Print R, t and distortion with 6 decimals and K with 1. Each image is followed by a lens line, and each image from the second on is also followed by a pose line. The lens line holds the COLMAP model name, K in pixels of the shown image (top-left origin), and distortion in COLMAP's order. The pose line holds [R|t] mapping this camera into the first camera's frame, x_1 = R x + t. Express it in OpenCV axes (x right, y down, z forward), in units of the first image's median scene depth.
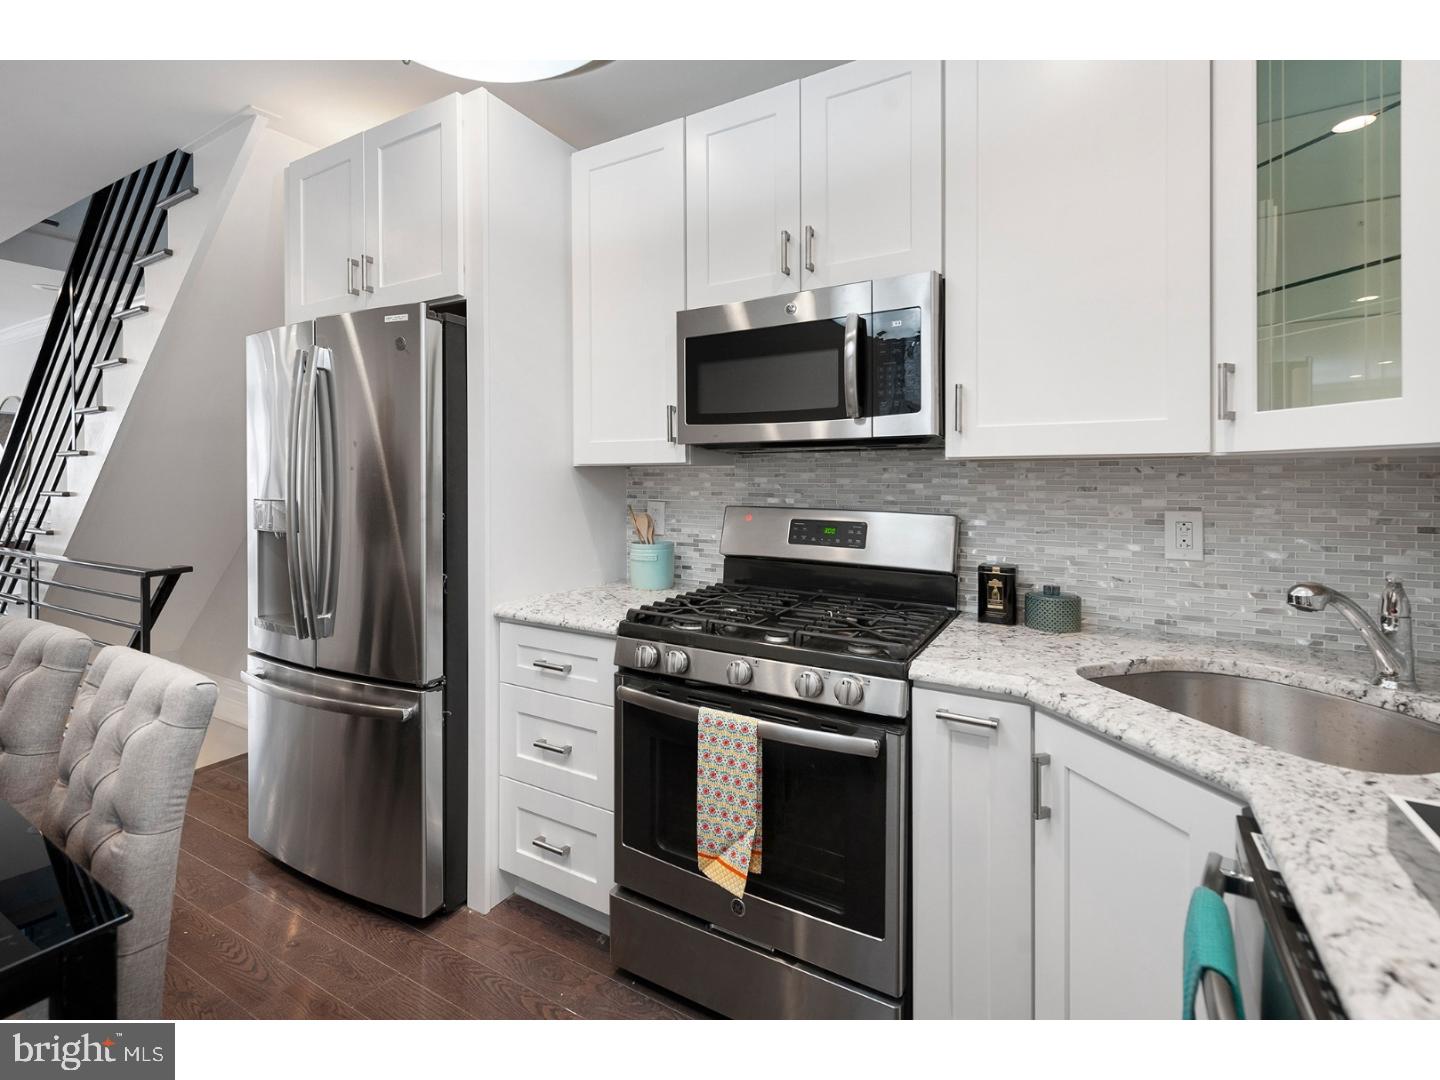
lens RADIAL K [[646.6, 0, 726.7], [0, 646.6, 515.1], [0, 0, 1]] dist [0.002909, 0.000033]
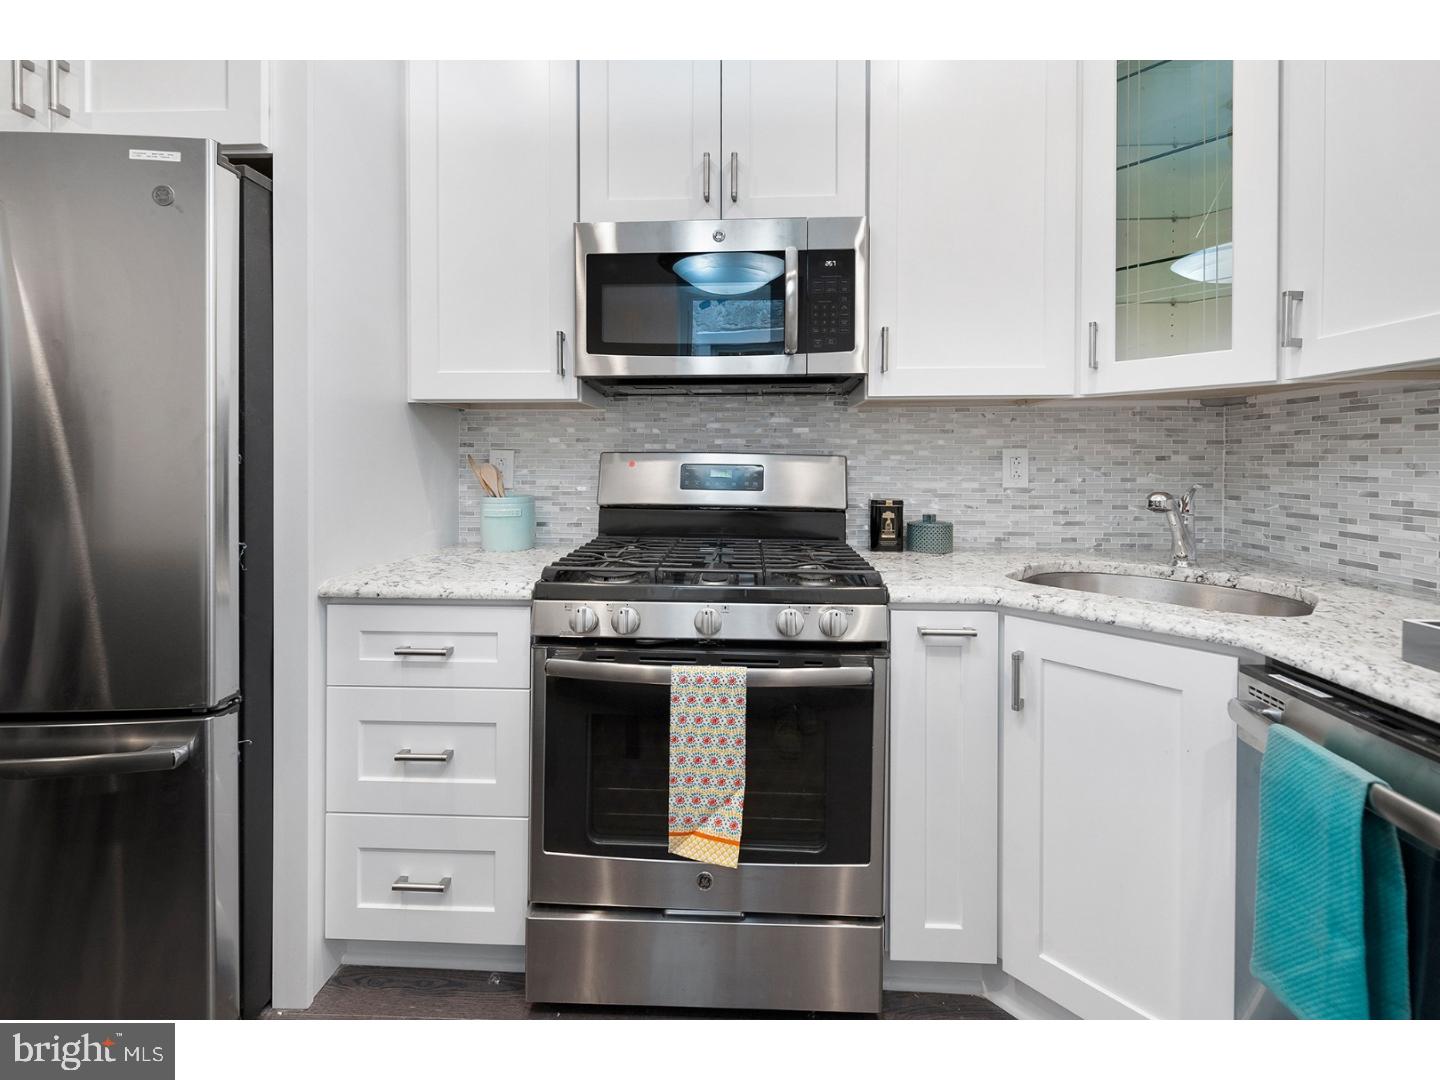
lens RADIAL K [[602.5, 0, 723.2], [0, 602.5, 485.4], [0, 0, 1]] dist [0.000789, -0.000439]
pose [[0.889039, -0.021762, 0.457315, -0.302613], [0.024869, 0.999690, -0.000775, 0.047892], [-0.457156, 0.012062, 0.889305, 0.208764]]
